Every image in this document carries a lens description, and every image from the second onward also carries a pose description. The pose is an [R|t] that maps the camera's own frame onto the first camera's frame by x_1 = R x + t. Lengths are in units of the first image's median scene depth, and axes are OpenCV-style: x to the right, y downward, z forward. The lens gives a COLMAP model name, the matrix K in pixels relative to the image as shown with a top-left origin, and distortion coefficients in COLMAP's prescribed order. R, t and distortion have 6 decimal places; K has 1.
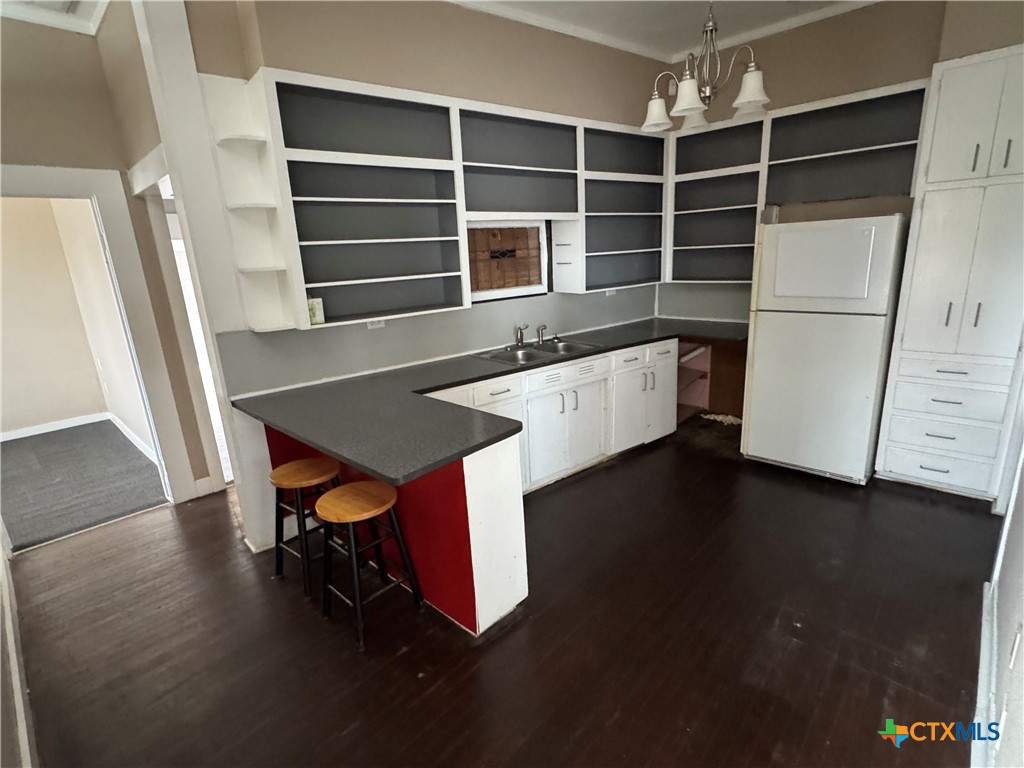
lens RADIAL K [[505.7, 0, 511.0], [0, 505.7, 384.5], [0, 0, 1]] dist [-0.002871, -0.000115]
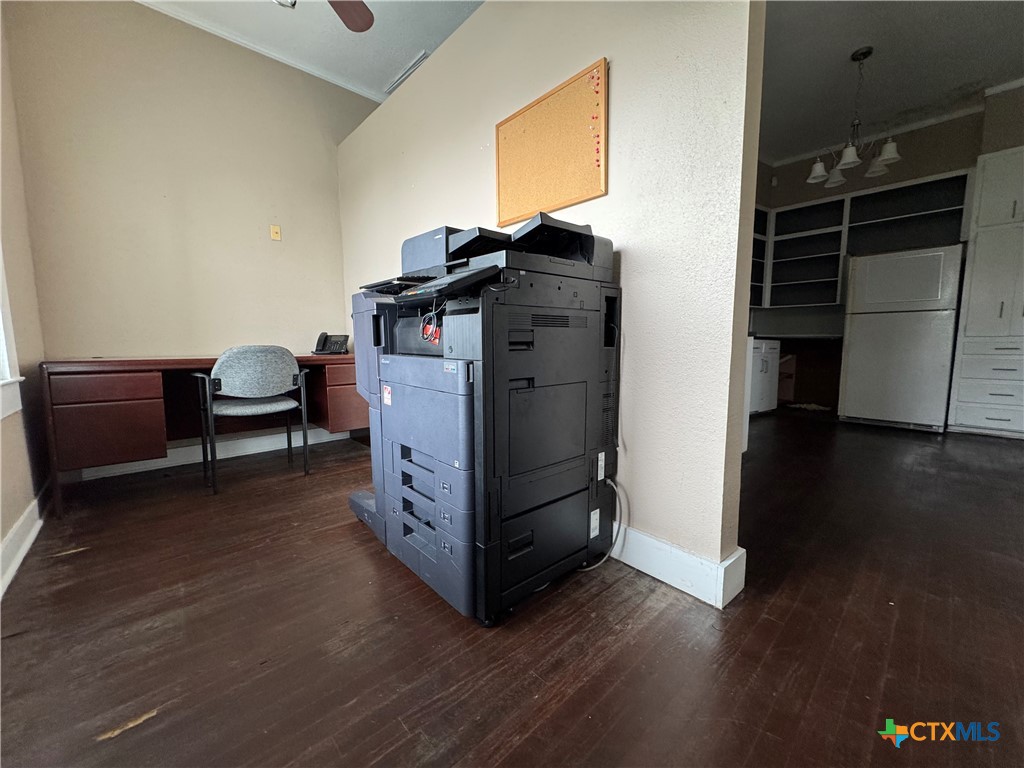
lens RADIAL K [[409.6, 0, 513.1], [0, 409.6, 382.5], [0, 0, 1]] dist [-0.001020, -0.000321]
pose [[0.995240, 0.063543, -0.073886, -0.381535], [-0.074173, 0.985686, -0.151397, 0.294529], [0.063208, 0.156157, 0.985708, -0.206838]]
